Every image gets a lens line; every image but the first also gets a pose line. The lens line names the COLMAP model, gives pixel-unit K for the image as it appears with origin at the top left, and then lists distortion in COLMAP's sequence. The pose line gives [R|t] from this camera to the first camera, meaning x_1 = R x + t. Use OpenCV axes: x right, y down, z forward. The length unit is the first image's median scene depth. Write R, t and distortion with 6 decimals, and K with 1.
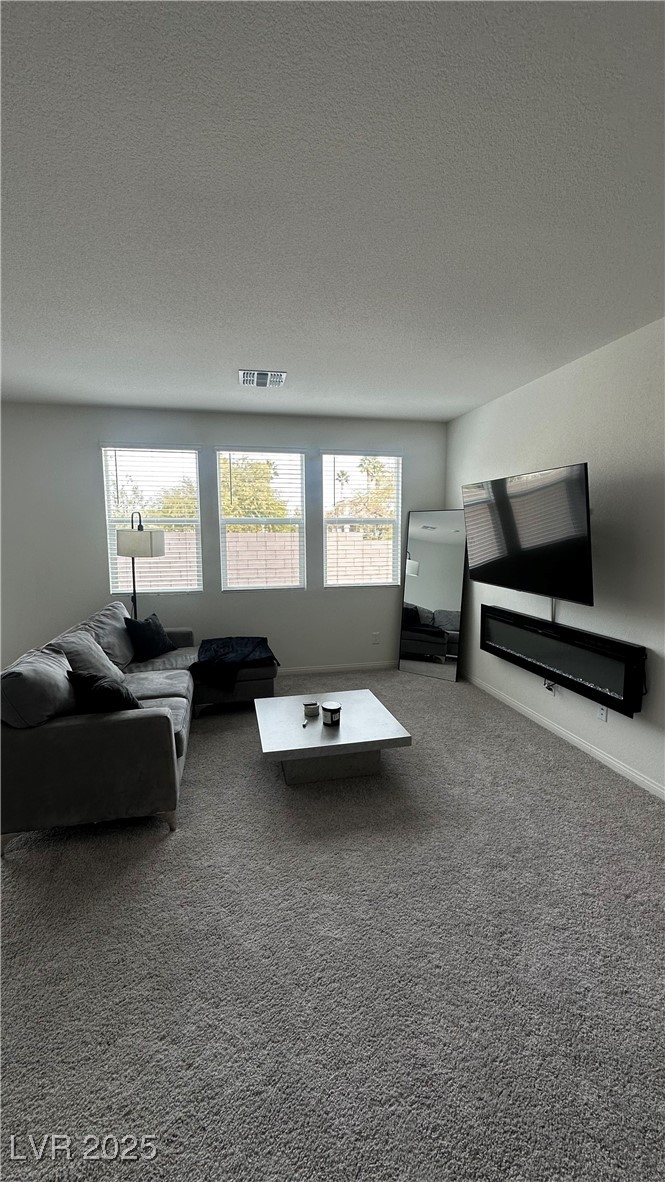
lens RADIAL K [[475.0, 0, 330.9], [0, 475.0, 591.2], [0, 0, 1]] dist [-0.002851, 0.000227]
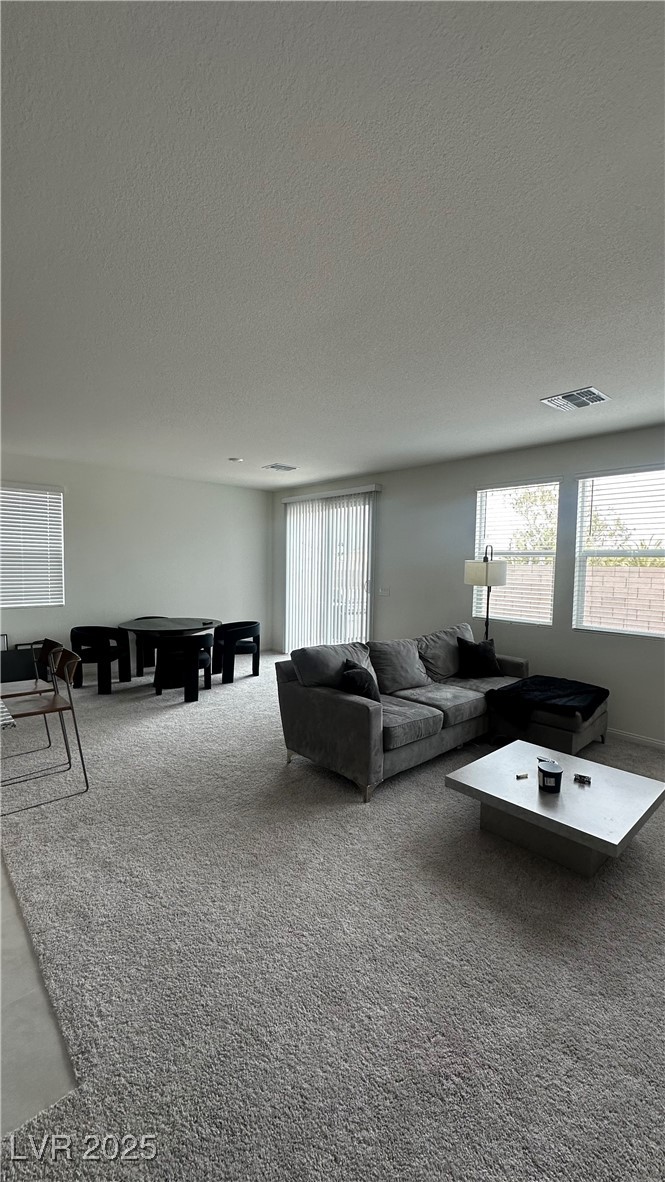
lens RADIAL K [[475.0, 0, 329.4], [0, 475.0, 590.8], [0, 0, 1]] dist [-0.002851, 0.000227]
pose [[0.481598, 0.066828, -0.873841, 0.466403], [-0.127378, 0.991838, 0.005651, -0.024685], [0.867086, 0.108587, 0.486179, 0.183948]]
